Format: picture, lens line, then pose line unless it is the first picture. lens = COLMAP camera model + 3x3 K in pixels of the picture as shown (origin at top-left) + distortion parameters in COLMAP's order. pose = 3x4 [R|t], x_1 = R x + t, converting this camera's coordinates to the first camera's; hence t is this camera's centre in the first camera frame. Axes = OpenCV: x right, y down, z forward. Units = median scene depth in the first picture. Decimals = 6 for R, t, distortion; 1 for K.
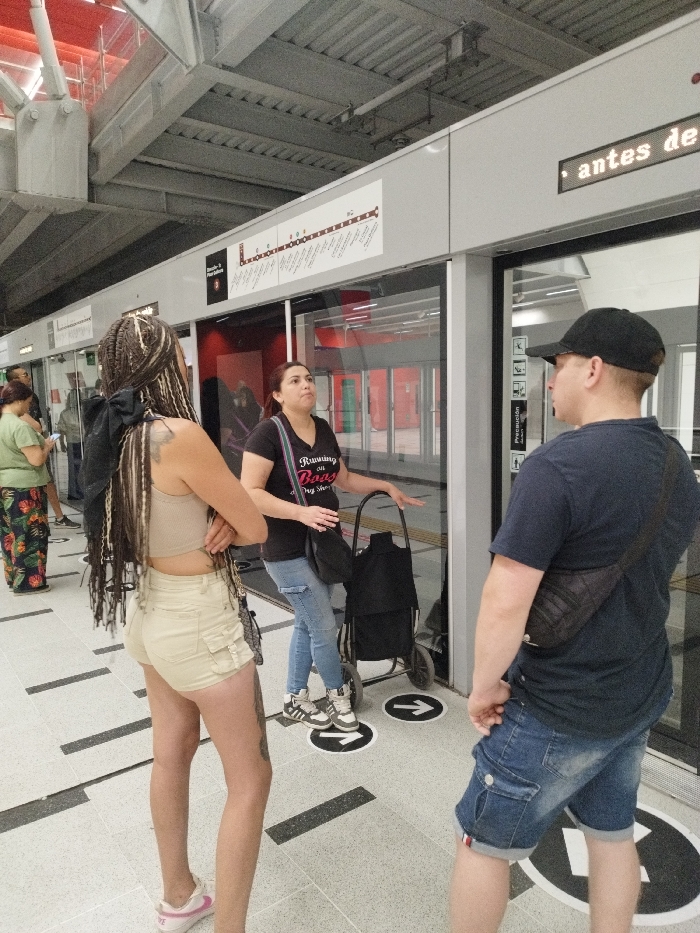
lens RADIAL K [[661.0, 0, 355.6], [0, 661.0, 470.7], [0, 0, 1]] dist [0.036127, -0.036657]
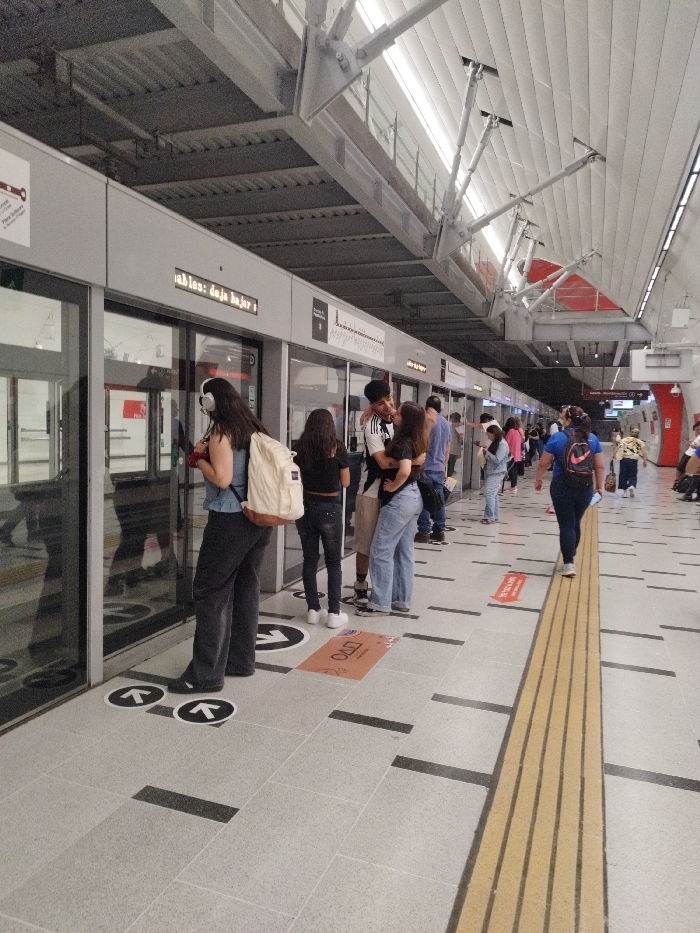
lens RADIAL K [[661.0, 0, 347.5], [0, 661.0, 466.0], [0, 0, 1]] dist [0.036127, -0.036657]
pose [[-0.541956, -0.038976, 0.839503, -1.359263], [0.097530, 0.989258, 0.108891, -0.166341], [-0.834729, 0.140890, -0.532333, 1.762090]]
